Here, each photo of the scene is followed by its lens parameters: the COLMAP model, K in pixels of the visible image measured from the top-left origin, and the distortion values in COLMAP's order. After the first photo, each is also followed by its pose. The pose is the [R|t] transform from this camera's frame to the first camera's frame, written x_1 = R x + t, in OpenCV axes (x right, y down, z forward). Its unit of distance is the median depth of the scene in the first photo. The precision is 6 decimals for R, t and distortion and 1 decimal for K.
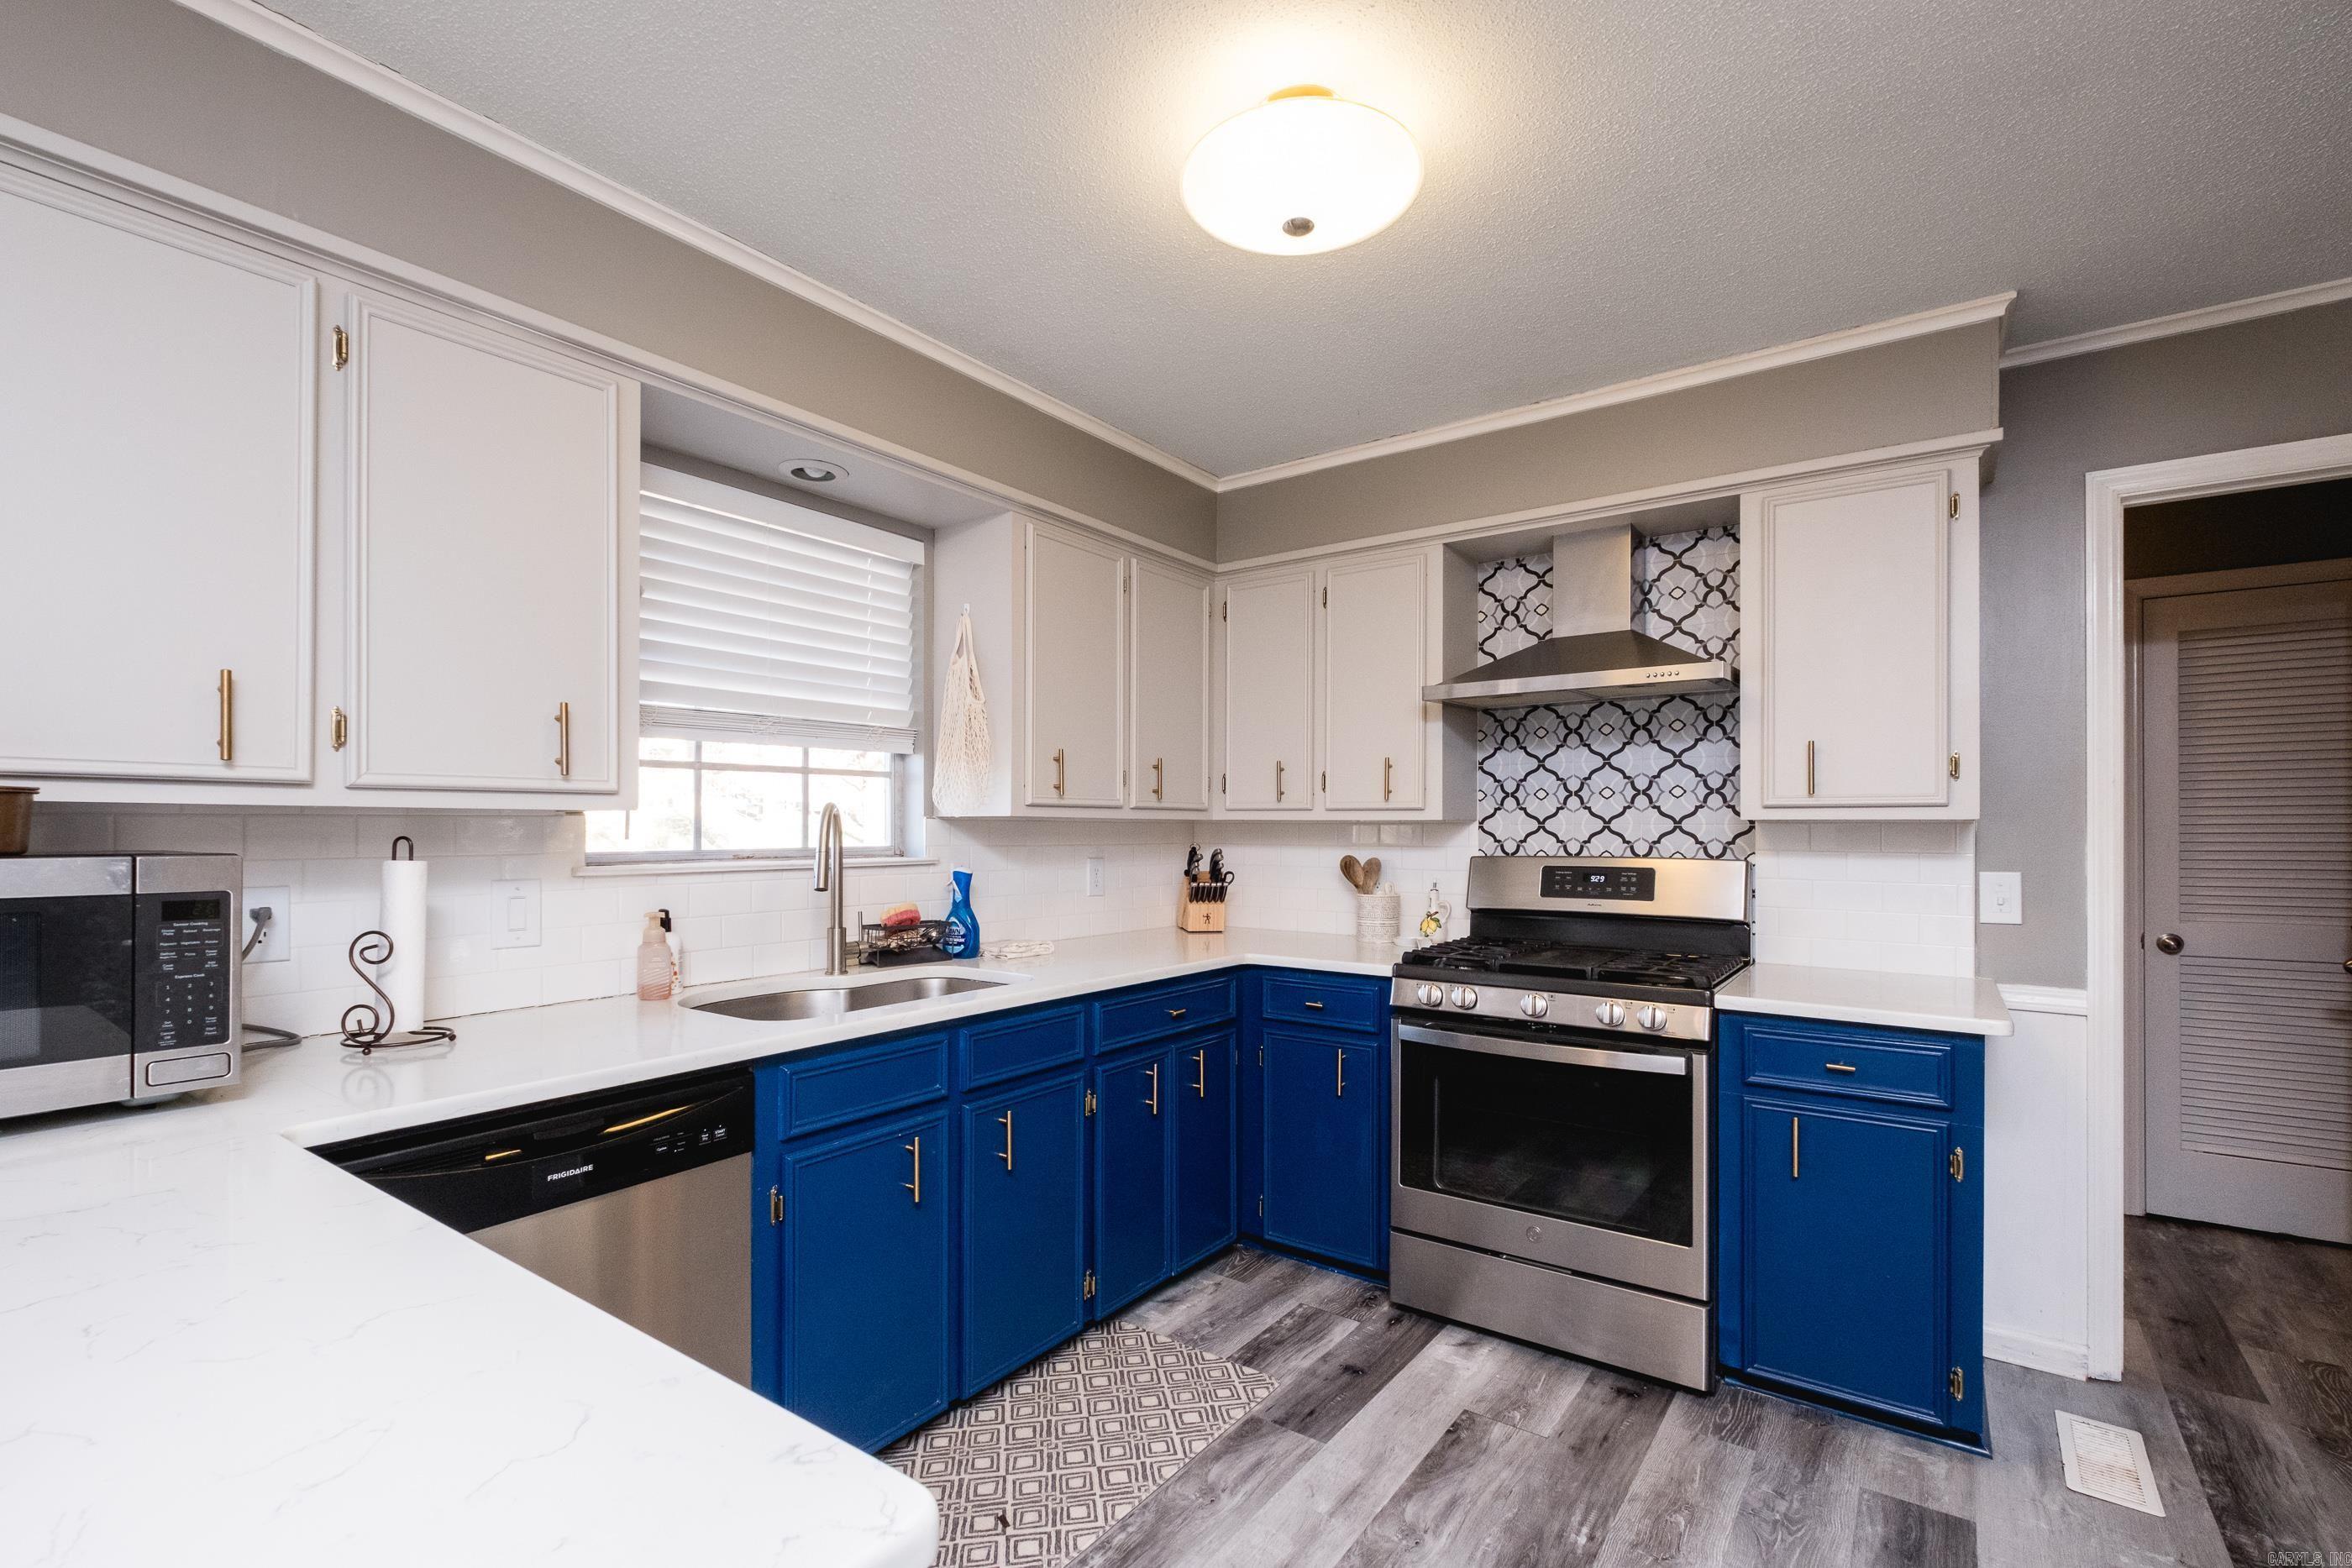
lens RADIAL K [[1031.4, 0, 1182.5], [0, 1031.4, 834.4], [0, 0, 1]] dist [-0.002459, -0.000799]
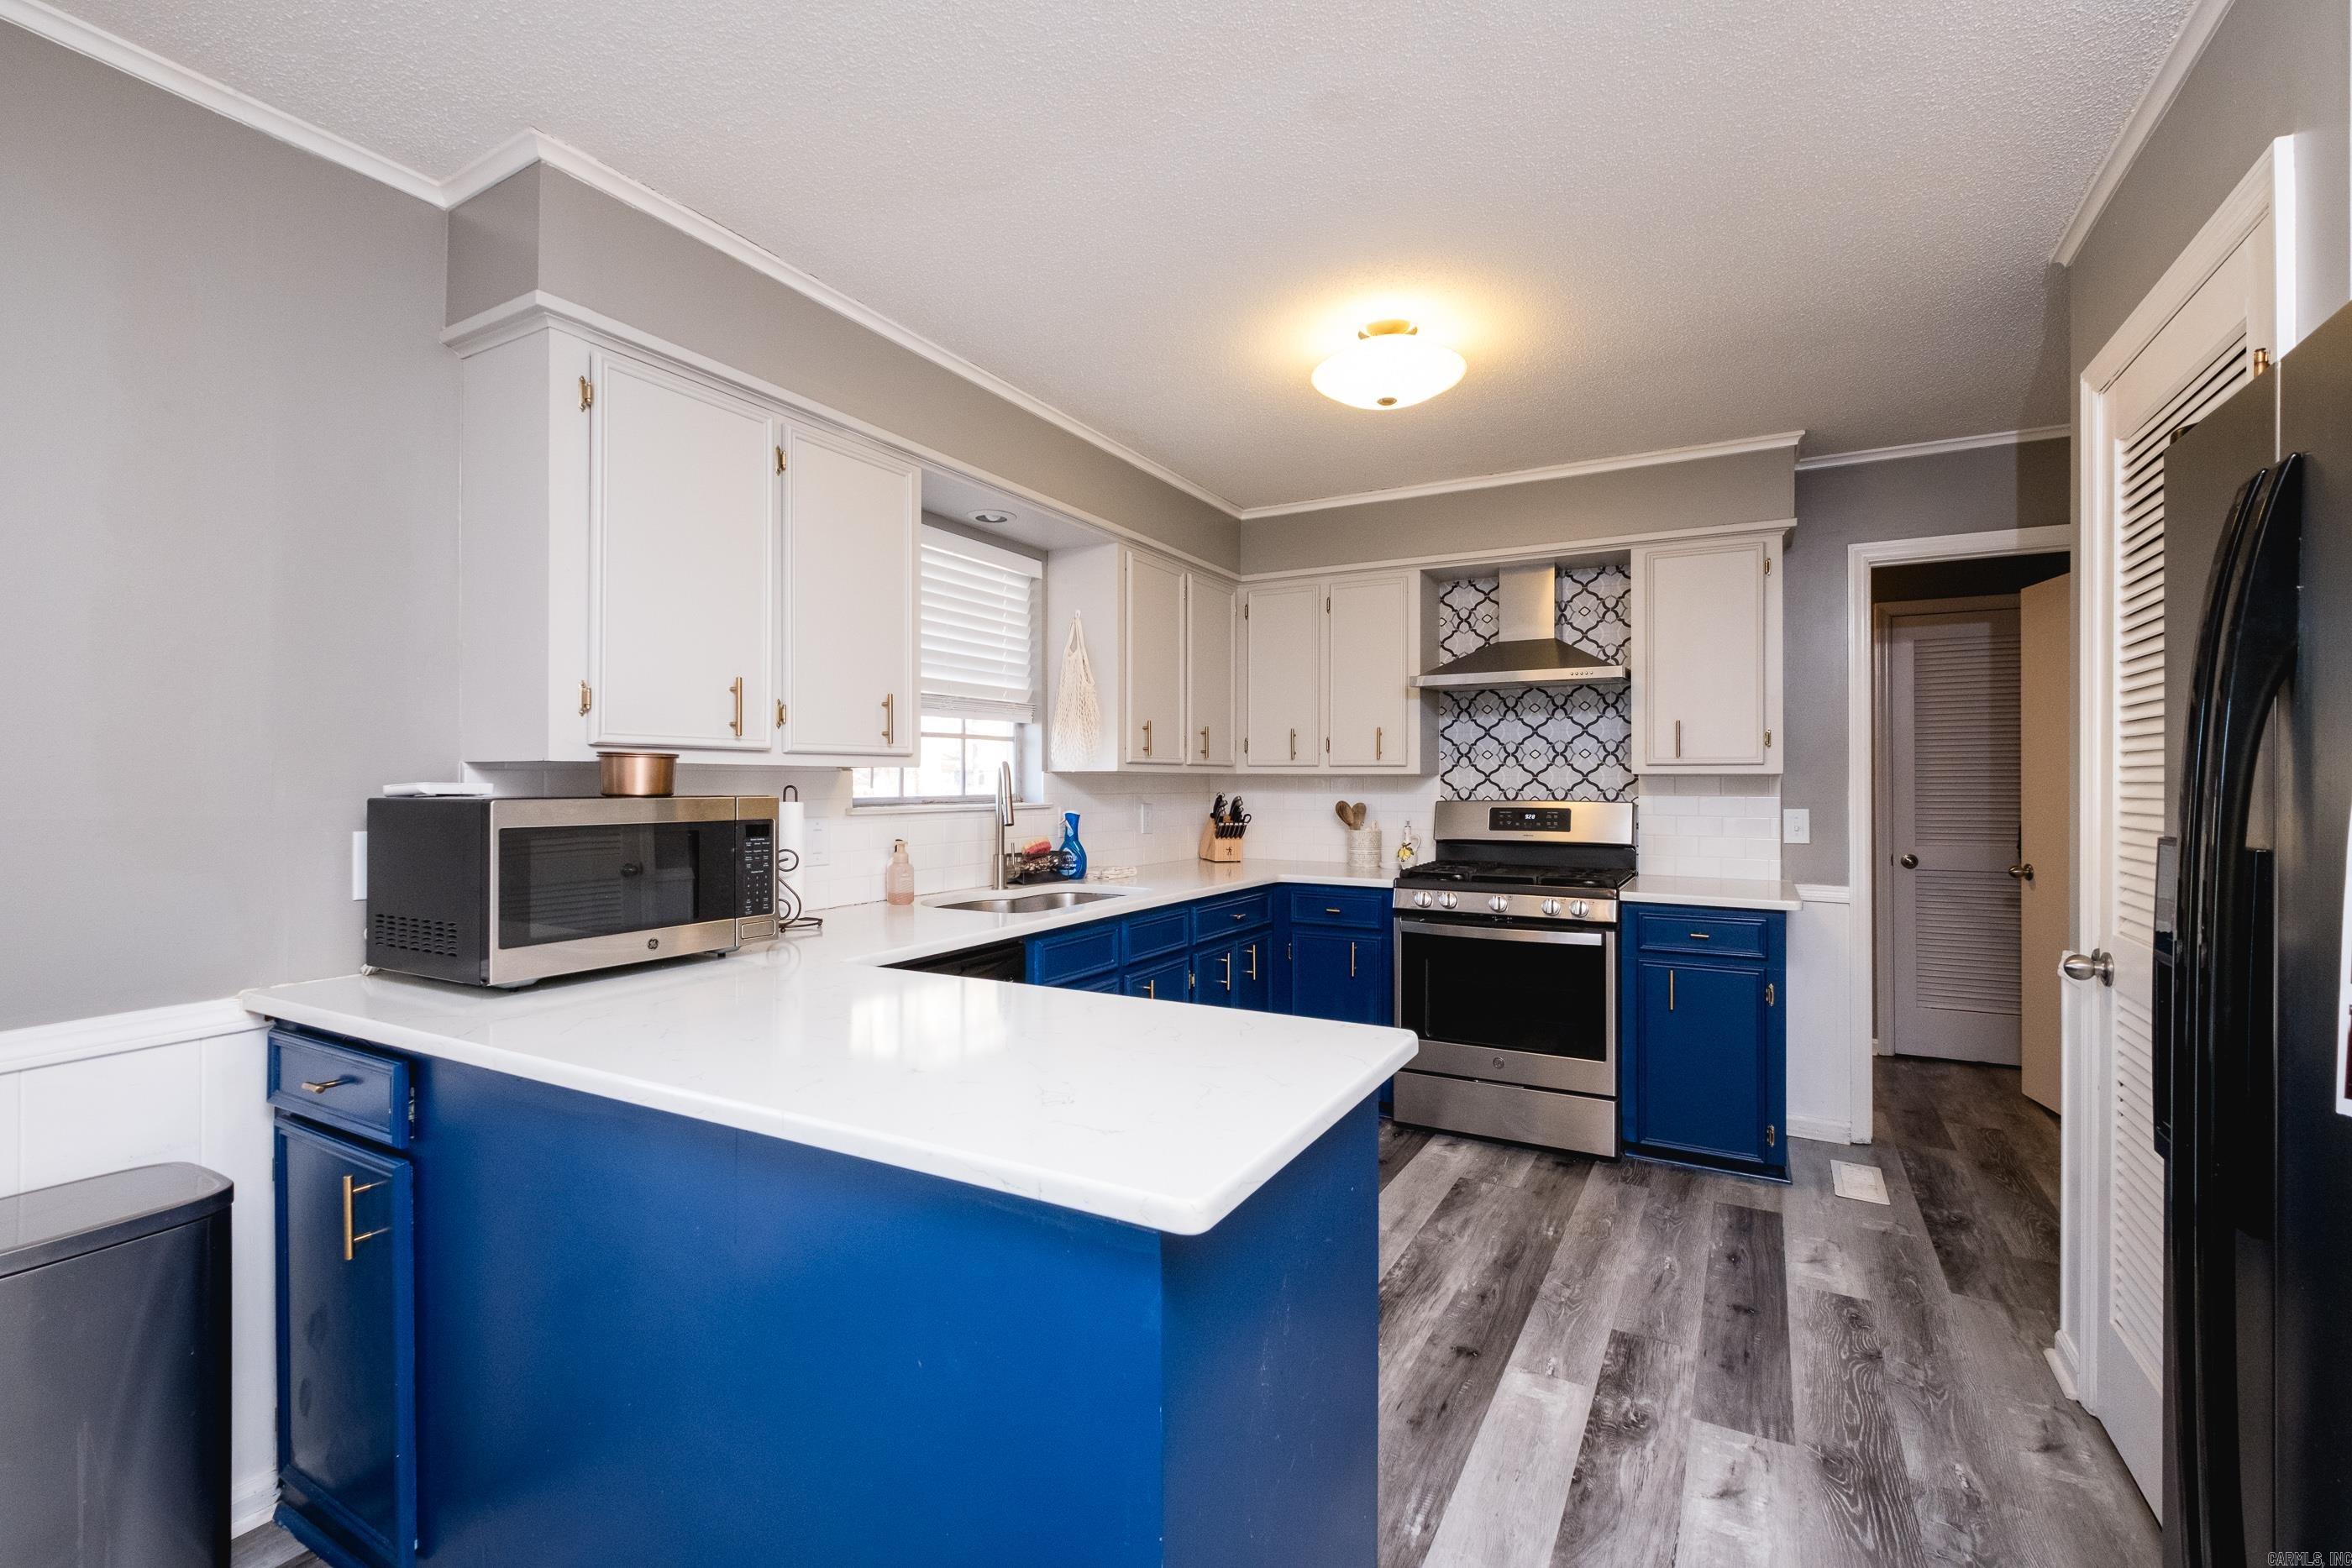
lens RADIAL K [[1014.0, 0, 1194.7], [0, 1014.0, 785.5], [0, 0, 1]] dist [-0.000120, -0.000666]
pose [[0.991863, -0.001320, 0.127303, -0.235432], [0.001537, 0.999998, -0.001610, 0.003371], [-0.127300, 0.001793, 0.991863, -0.316767]]
